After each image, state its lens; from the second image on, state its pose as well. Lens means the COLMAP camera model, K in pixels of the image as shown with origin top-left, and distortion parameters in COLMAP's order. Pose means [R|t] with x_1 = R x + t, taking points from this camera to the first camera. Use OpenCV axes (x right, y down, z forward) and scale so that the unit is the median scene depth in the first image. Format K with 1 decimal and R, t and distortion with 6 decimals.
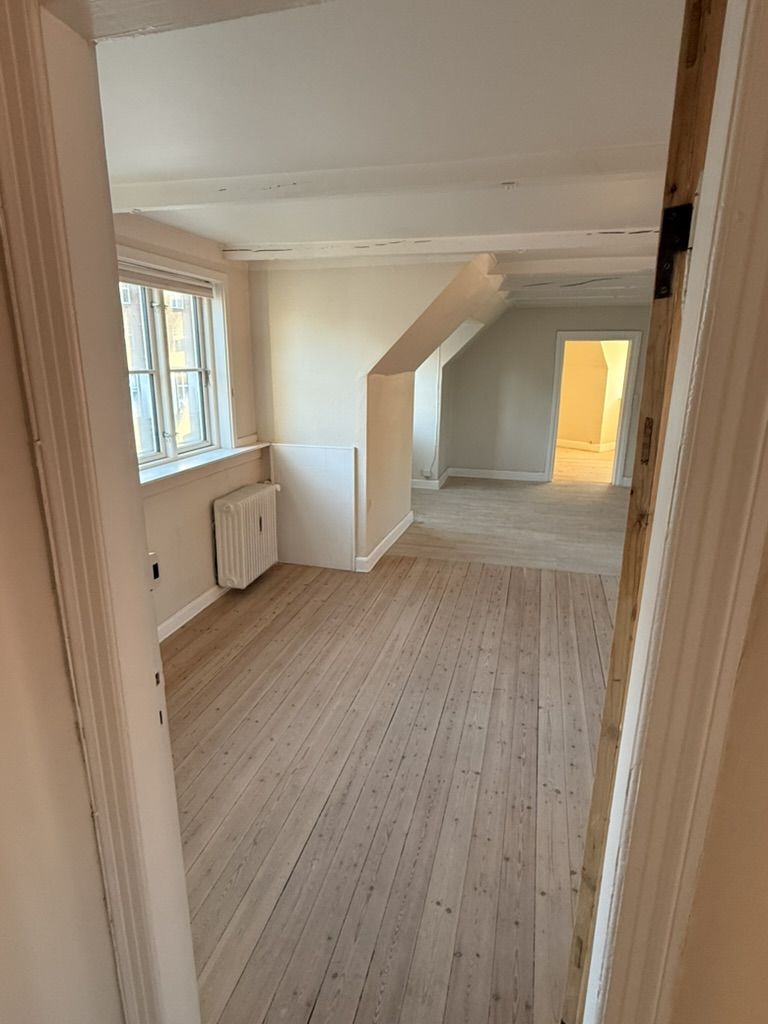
lens RADIAL K [[566.7, 0, 383.5], [0, 566.7, 512.1], [0, 0, 1]] dist [-0.000625, -0.000045]
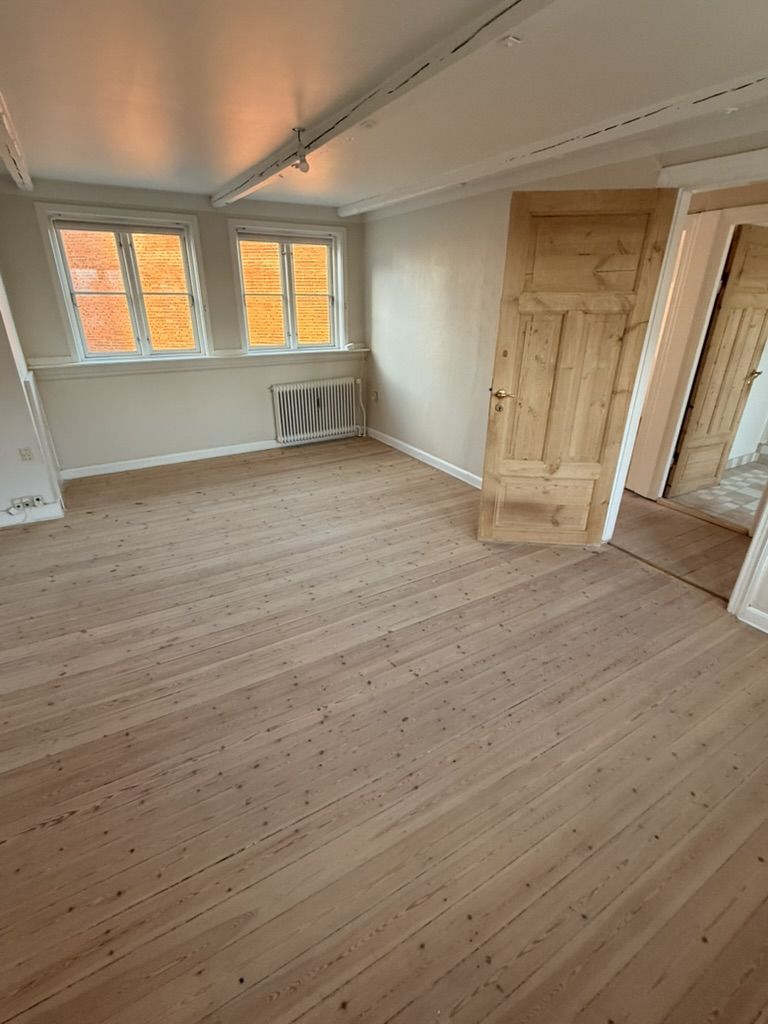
lens RADIAL K [[476.8, 0, 383.5], [0, 476.8, 511.0], [0, 0, 1]] dist [0.000572, -0.000012]
pose [[-0.713605, -0.302848, 0.631705, -0.195478], [0.170816, 0.799293, 0.576154, -0.326546], [-0.679404, 0.519051, -0.518648, 1.269301]]
